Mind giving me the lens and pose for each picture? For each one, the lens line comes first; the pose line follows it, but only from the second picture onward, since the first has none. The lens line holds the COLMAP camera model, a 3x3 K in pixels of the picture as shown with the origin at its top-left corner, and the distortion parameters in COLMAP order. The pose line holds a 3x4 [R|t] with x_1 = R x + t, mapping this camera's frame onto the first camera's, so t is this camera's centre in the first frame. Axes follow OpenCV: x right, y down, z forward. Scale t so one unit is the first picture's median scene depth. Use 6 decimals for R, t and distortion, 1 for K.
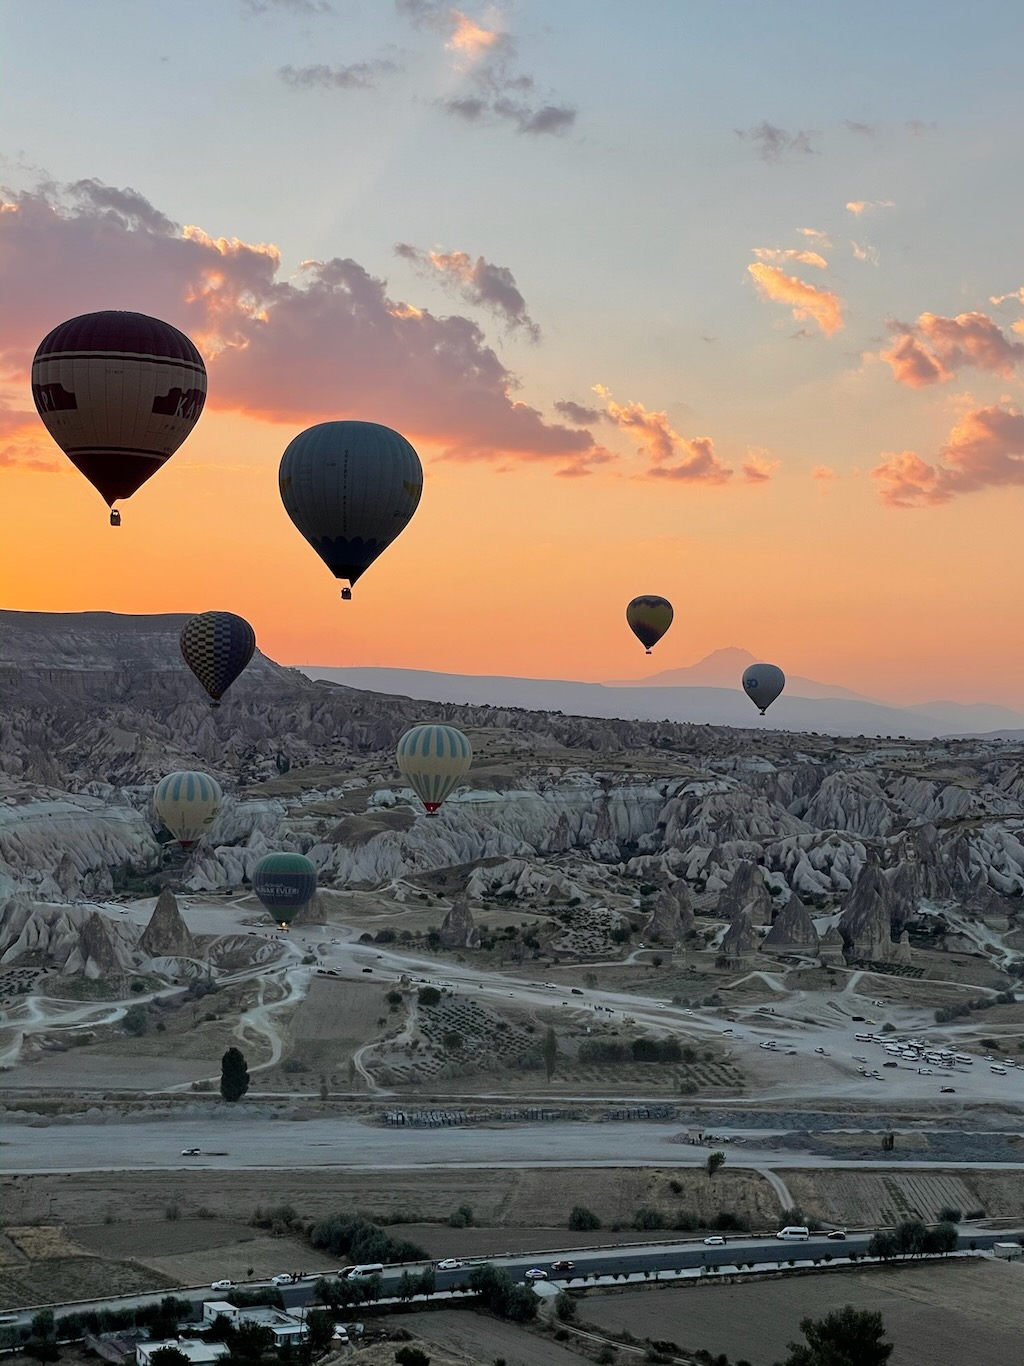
lens RADIAL K [[2210.4, 0, 512.0], [0, 2210.4, 683.0], [0, 0, 1]] dist [0.006305, 0.003666]
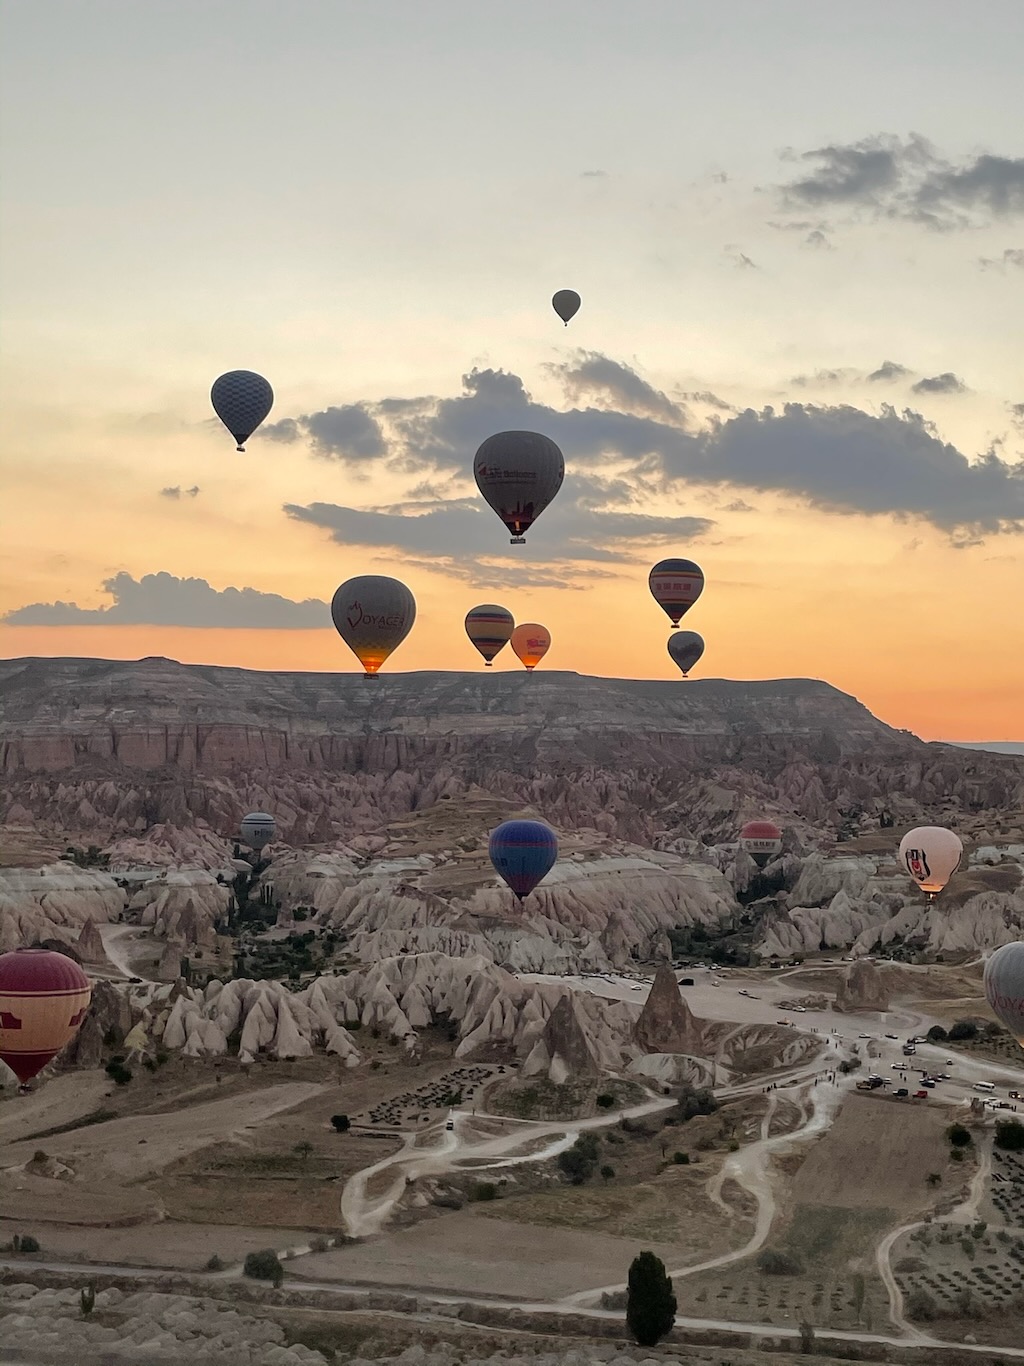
lens RADIAL K [[1954.6, 0, 512.0], [0, 1954.6, 683.0], [0, 0, 1]] dist [0.143245, -0.428160]
pose [[0.953104, -0.027643, -0.301379, 0.001744], [0.015865, 0.999014, -0.041458, 0.015831], [0.302228, 0.034732, 0.952603, 0.228185]]
